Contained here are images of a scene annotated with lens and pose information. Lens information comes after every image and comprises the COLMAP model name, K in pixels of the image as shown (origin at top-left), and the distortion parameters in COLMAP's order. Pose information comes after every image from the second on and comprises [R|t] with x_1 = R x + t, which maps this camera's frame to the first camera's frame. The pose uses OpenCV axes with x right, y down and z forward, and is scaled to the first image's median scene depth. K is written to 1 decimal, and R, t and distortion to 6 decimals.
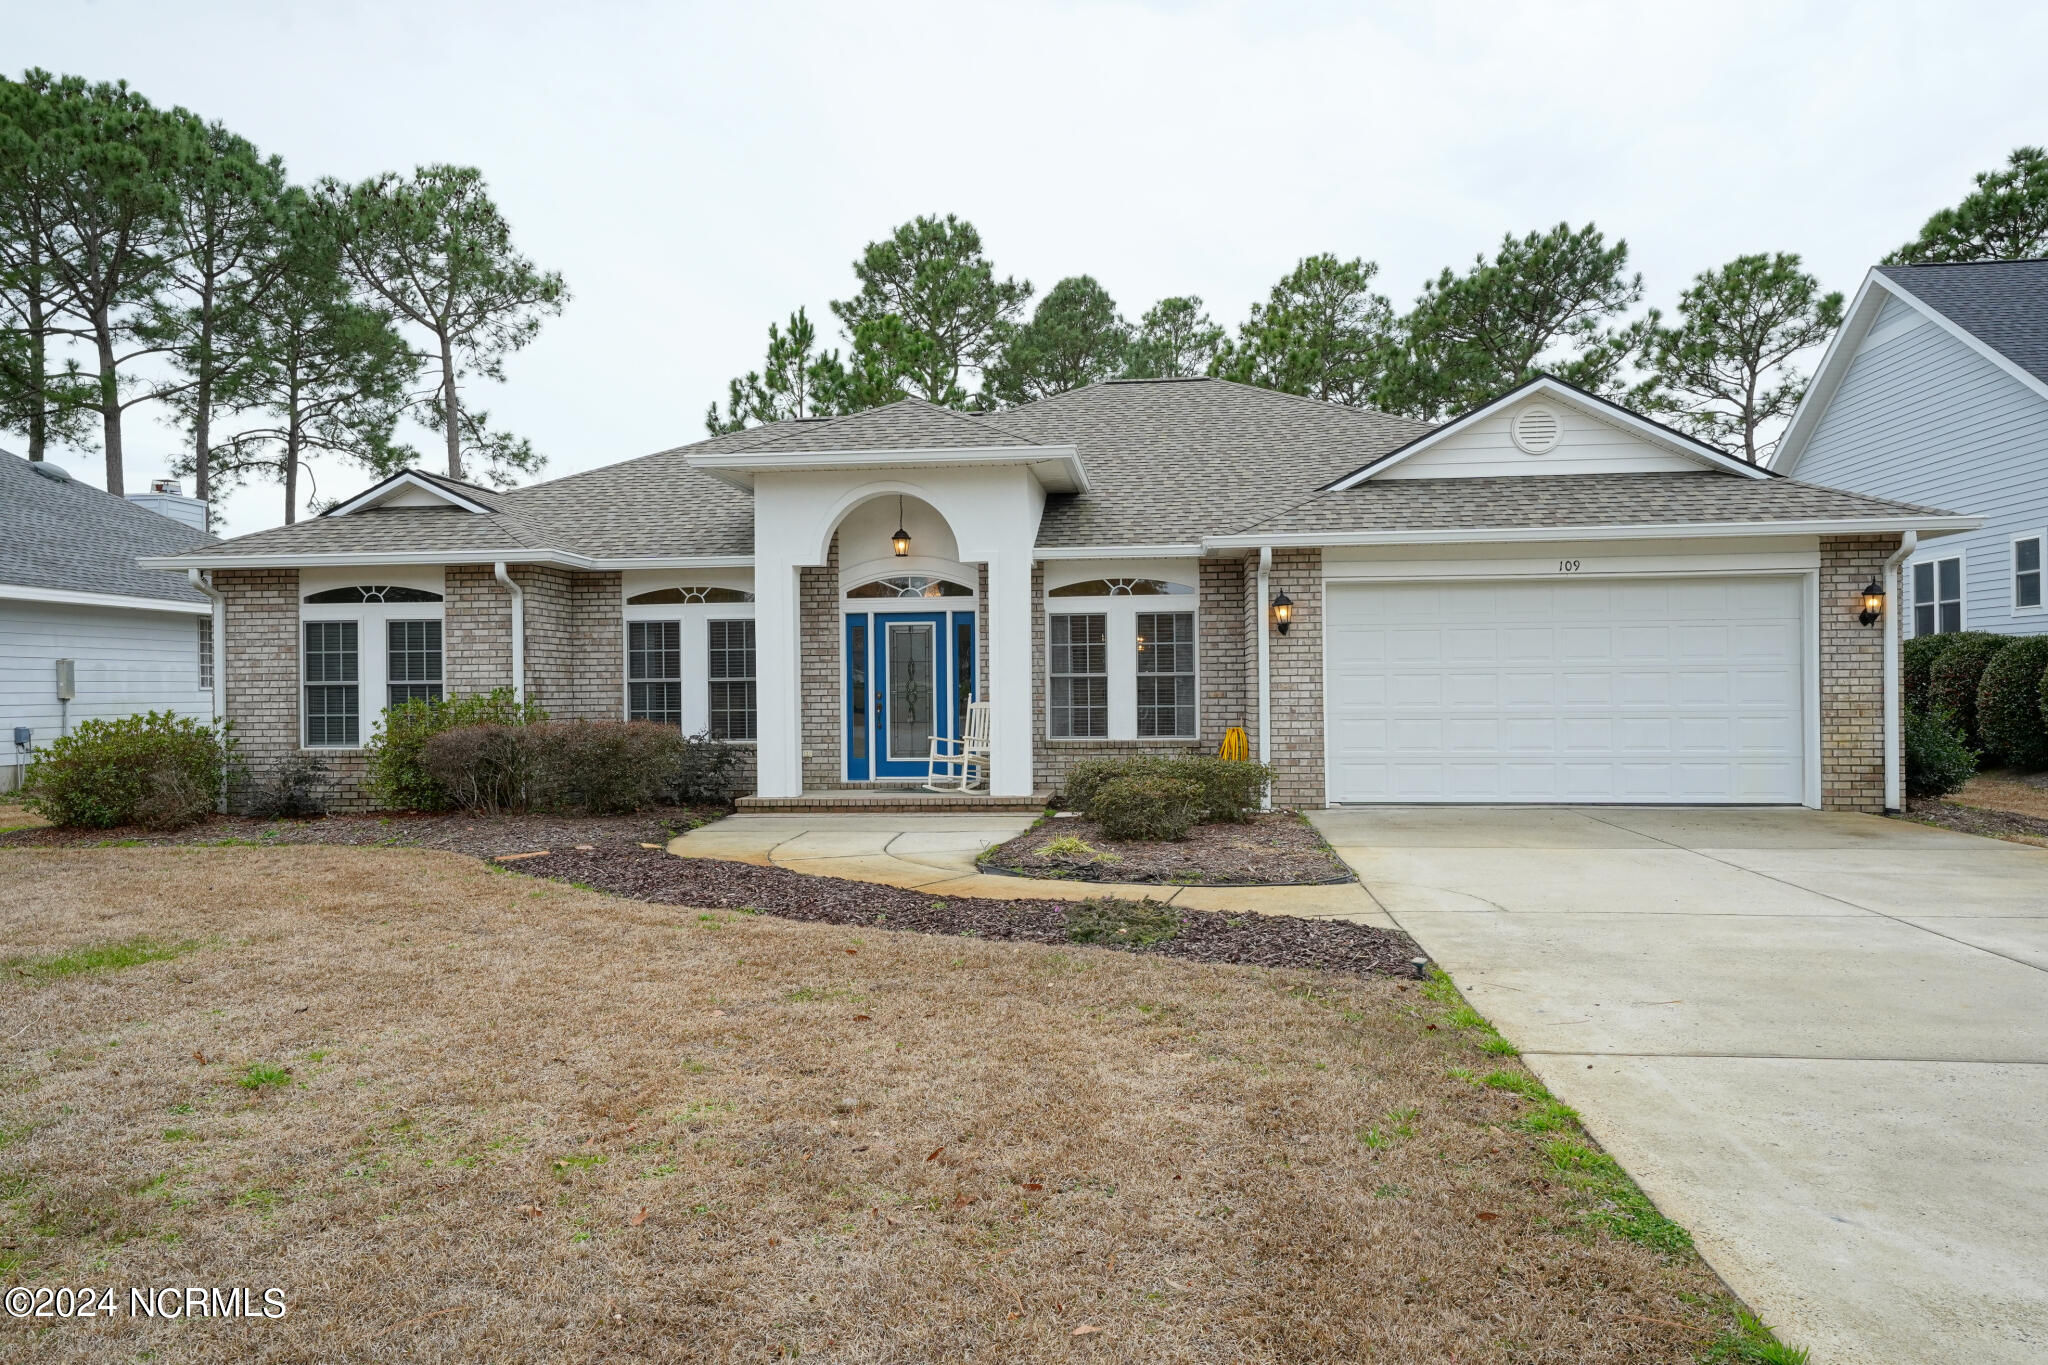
lens RADIAL K [[1328.9, 0, 1024.0], [0, 1328.9, 682.5], [0, 0, 1]] dist [0.032243, -0.046291]
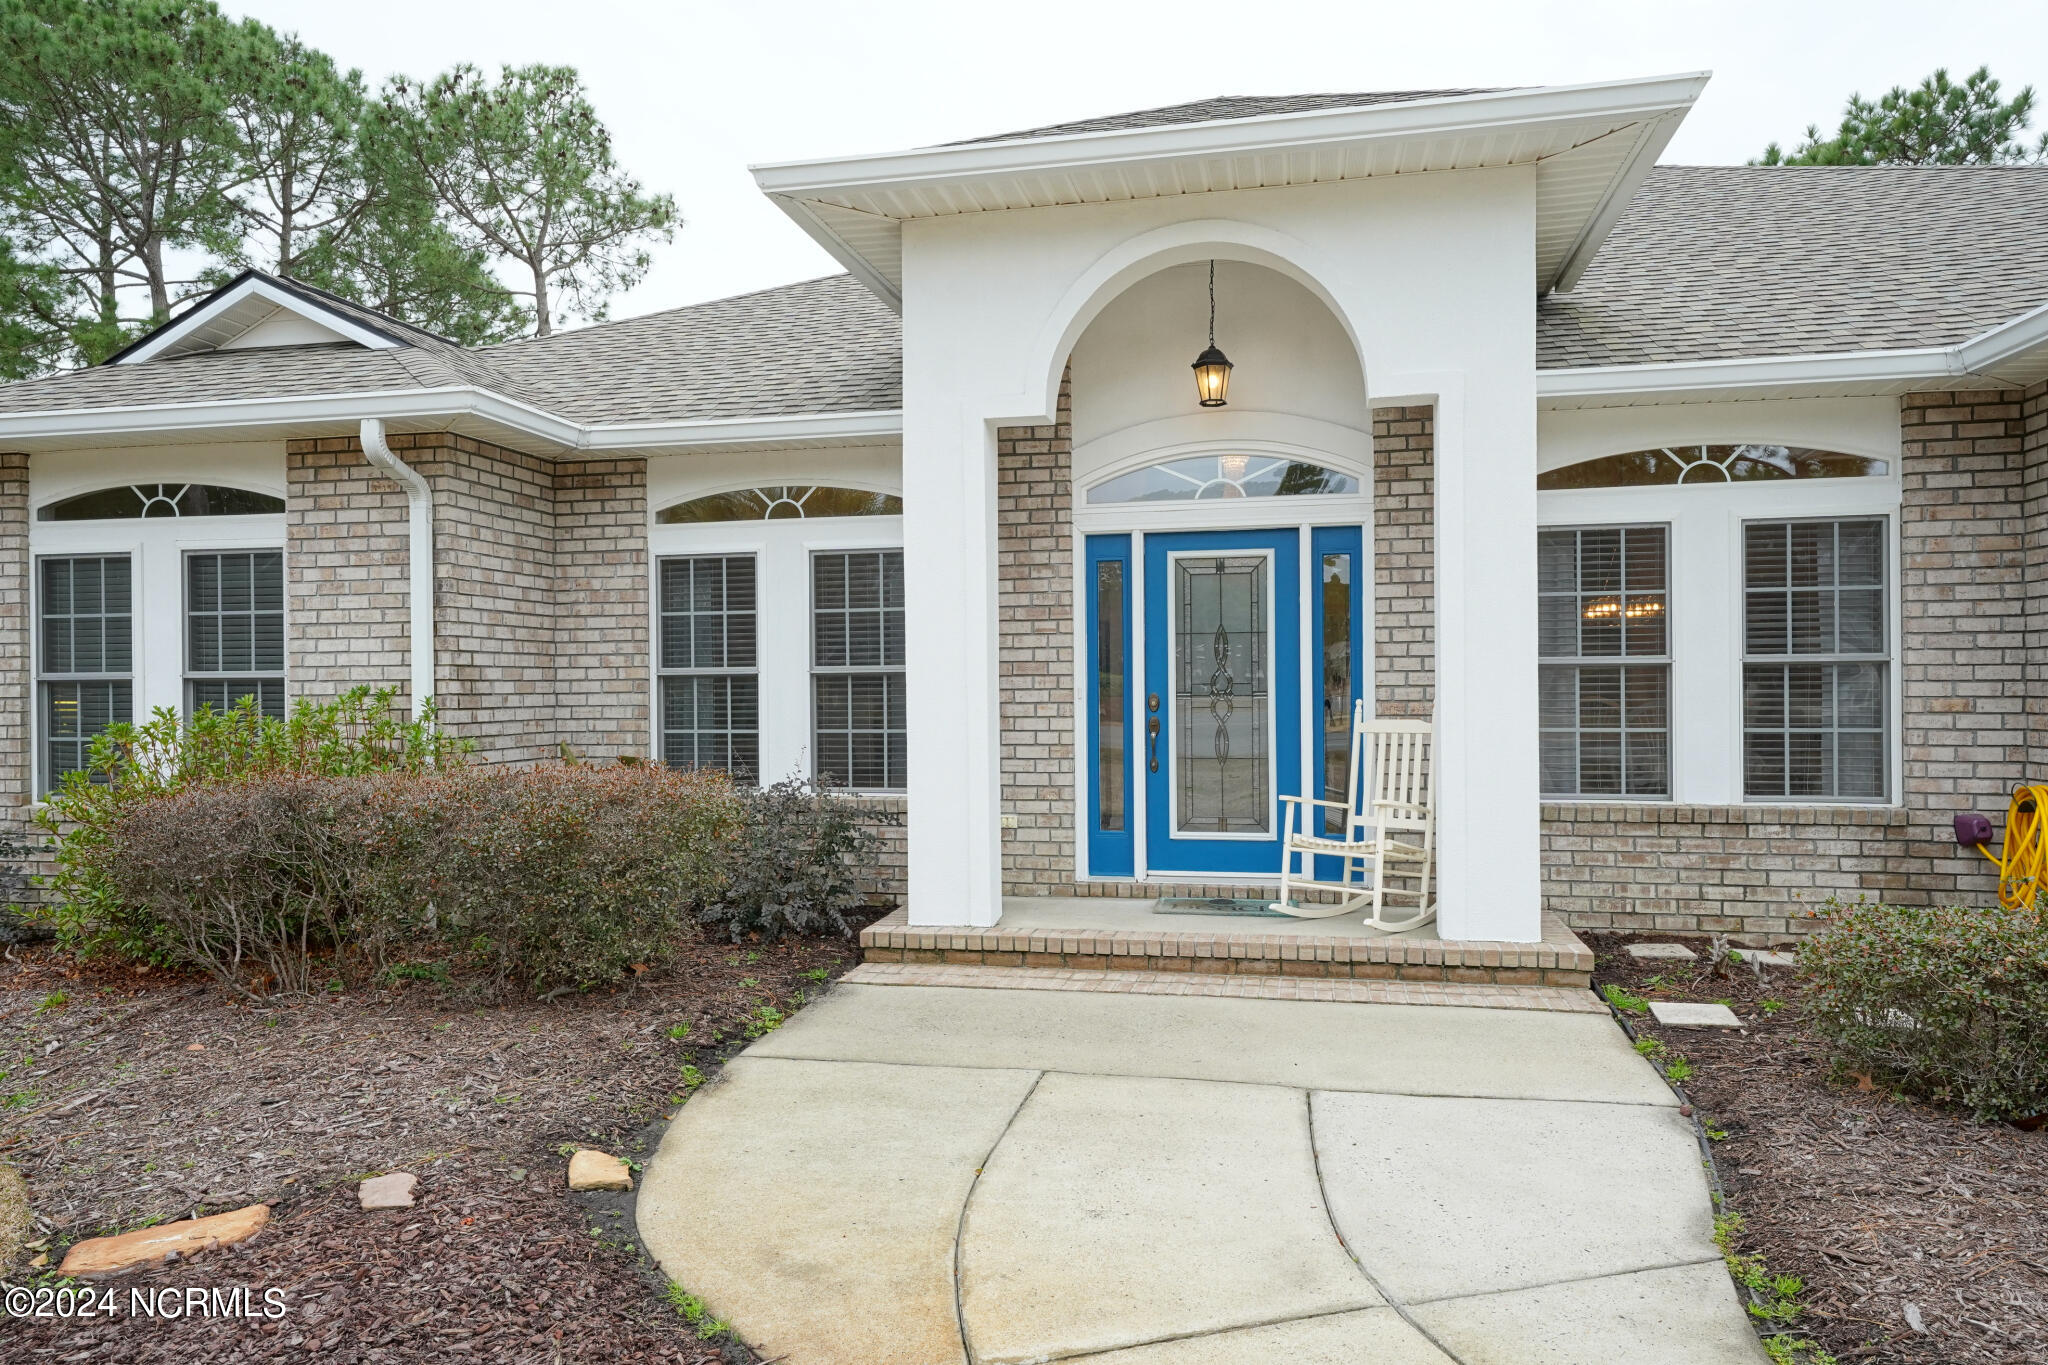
lens RADIAL K [[1328.9, 0, 1024.0], [0, 1328.9, 682.5], [0, 0, 1]] dist [0.032243, -0.046291]
pose [[0.994809, 0.001564, -0.101748, -0.106234], [-0.000929, 0.999980, 0.006294, -0.000638], [0.101756, -0.006166, 0.994790, 0.509786]]
